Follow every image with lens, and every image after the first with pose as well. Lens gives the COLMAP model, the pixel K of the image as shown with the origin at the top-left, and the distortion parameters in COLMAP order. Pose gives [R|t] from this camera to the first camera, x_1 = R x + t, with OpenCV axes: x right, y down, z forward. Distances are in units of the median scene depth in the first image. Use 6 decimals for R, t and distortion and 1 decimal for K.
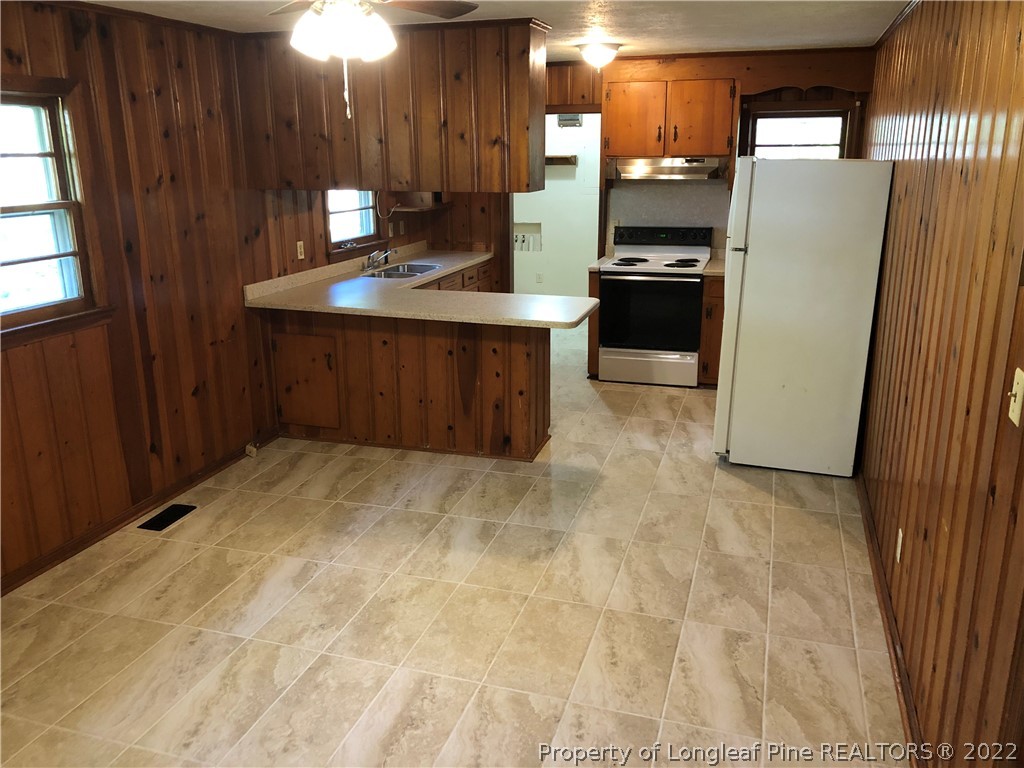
lens RADIAL K [[839.2, 0, 510.1], [0, 839.2, 380.9], [0, 0, 1]] dist [0.053166, -0.017401]
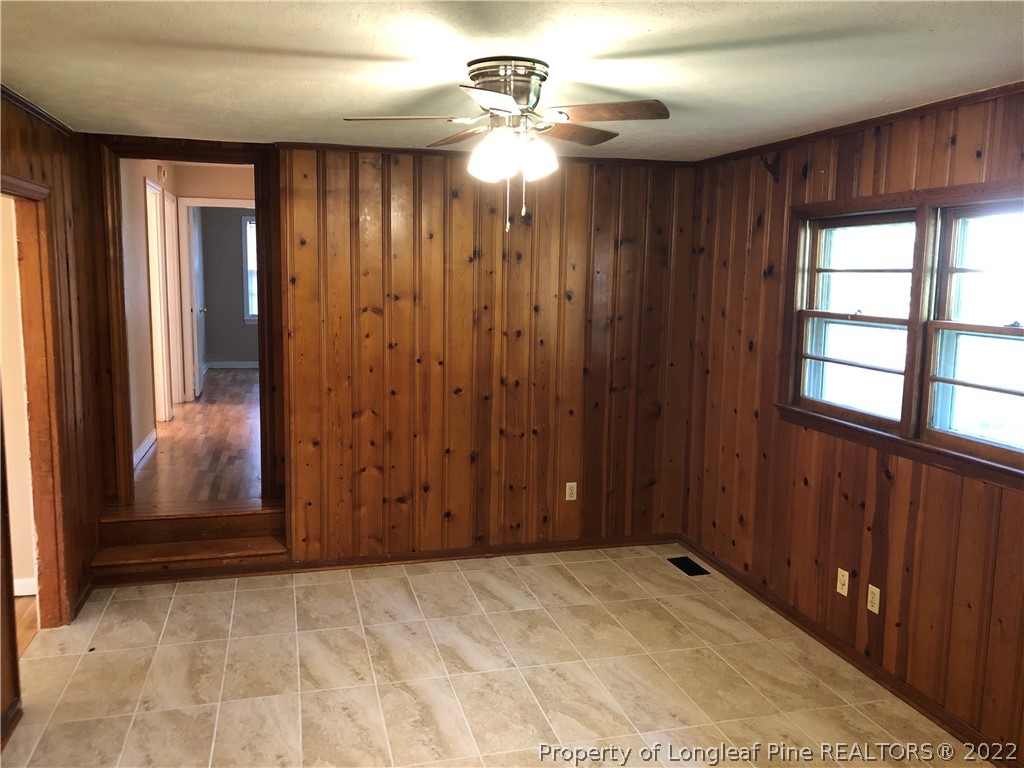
lens RADIAL K [[839.2, 0, 506.4], [0, 839.2, 379.2], [0, 0, 1]] dist [0.053166, -0.017401]
pose [[-0.840276, 0.078139, -0.536499, 0.399878], [-0.144327, 0.921613, 0.360277, -0.511124], [0.522596, 0.380163, -0.763131, 1.826176]]
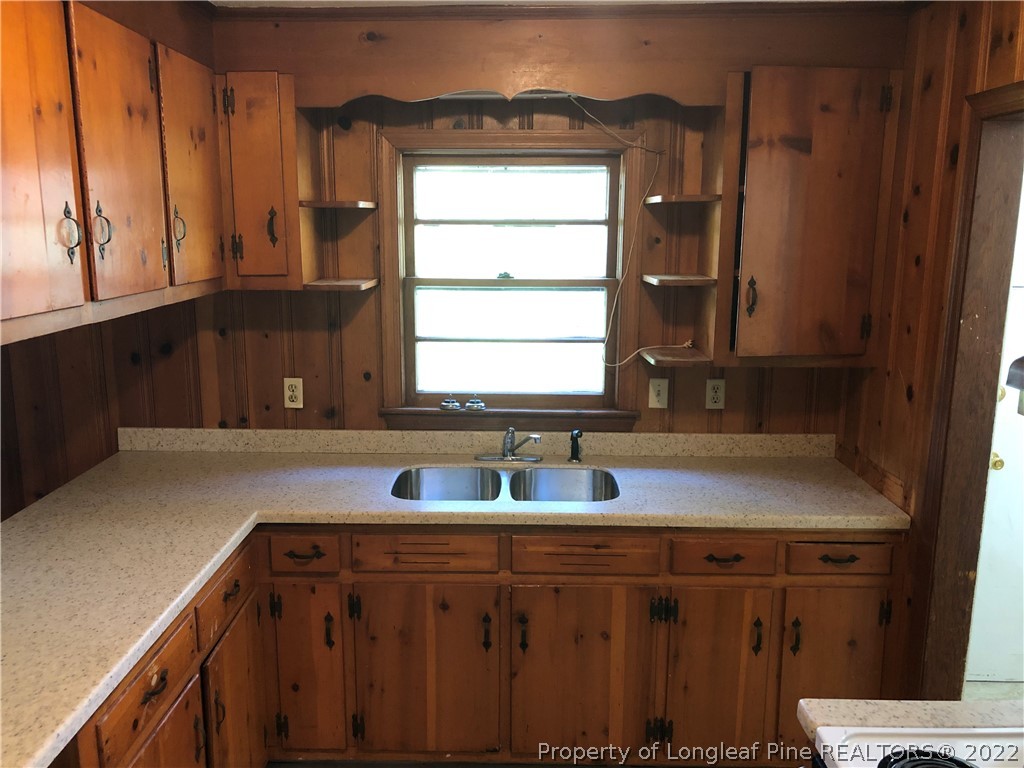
lens RADIAL K [[839.2, 0, 511.7], [0, 839.2, 379.0], [0, 0, 1]] dist [0.053166, -0.017401]
pose [[0.299225, 0.199304, -0.933136, 0.217683], [-0.262967, 0.957295, 0.120140, -0.177948], [0.917231, 0.209435, 0.338857, 0.610814]]
